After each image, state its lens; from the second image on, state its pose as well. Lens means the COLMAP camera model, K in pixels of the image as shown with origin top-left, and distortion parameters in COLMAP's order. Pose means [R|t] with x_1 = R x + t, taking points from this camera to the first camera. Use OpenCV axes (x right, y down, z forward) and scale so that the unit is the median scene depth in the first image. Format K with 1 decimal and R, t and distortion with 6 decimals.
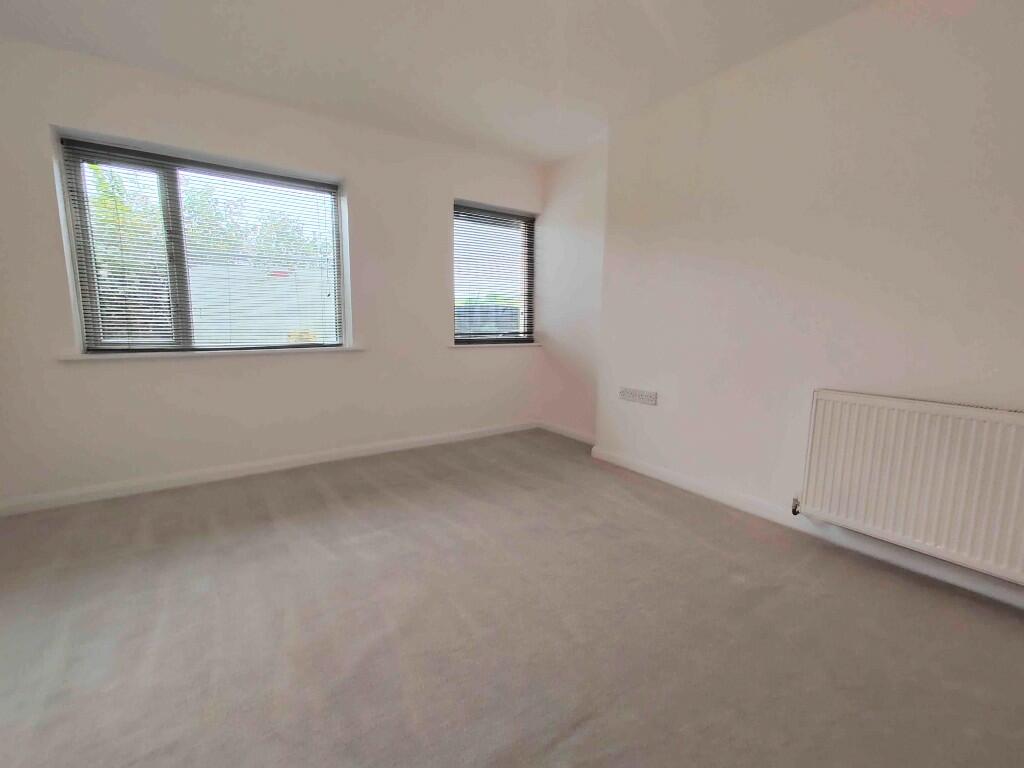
lens RADIAL K [[449.2, 0, 514.8], [0, 449.2, 382.2], [0, 0, 1]] dist [0.002639, 0.000075]
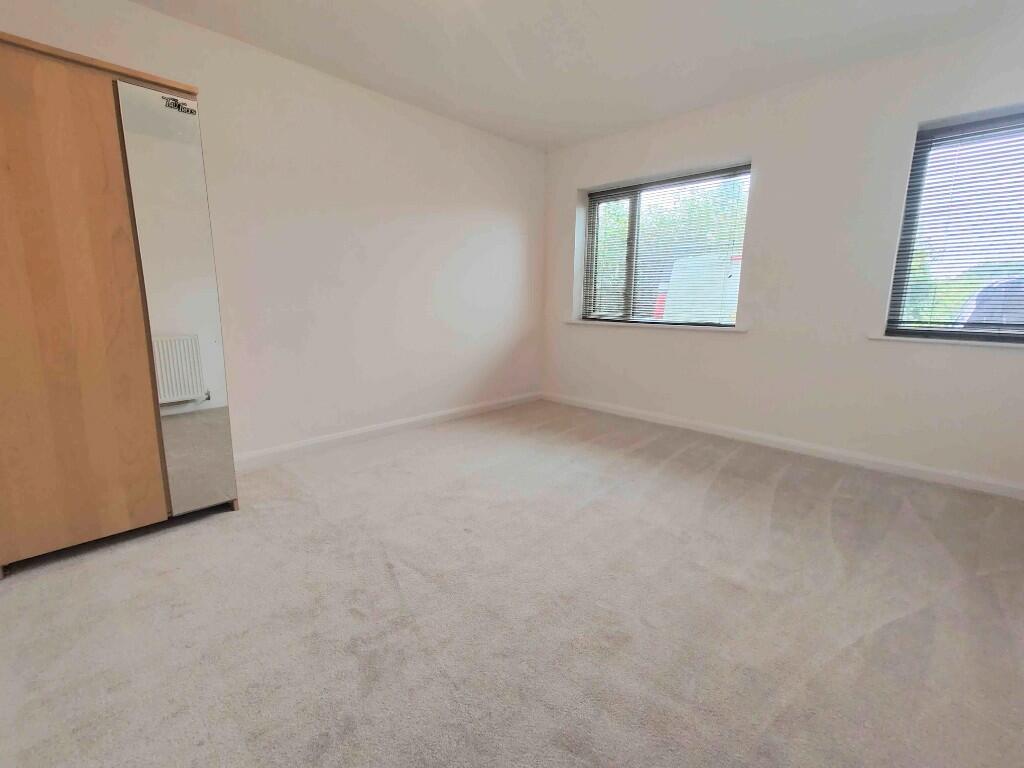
lens RADIAL K [[449.2, 0, 515.5], [0, 449.2, 385.1], [0, 0, 1]] dist [0.002639, 0.000075]
pose [[0.182095, 0.186772, -0.965380, 0.635459], [-0.135067, 0.977239, 0.163589, -0.060815], [0.973960, 0.100602, 0.203177, 0.390769]]
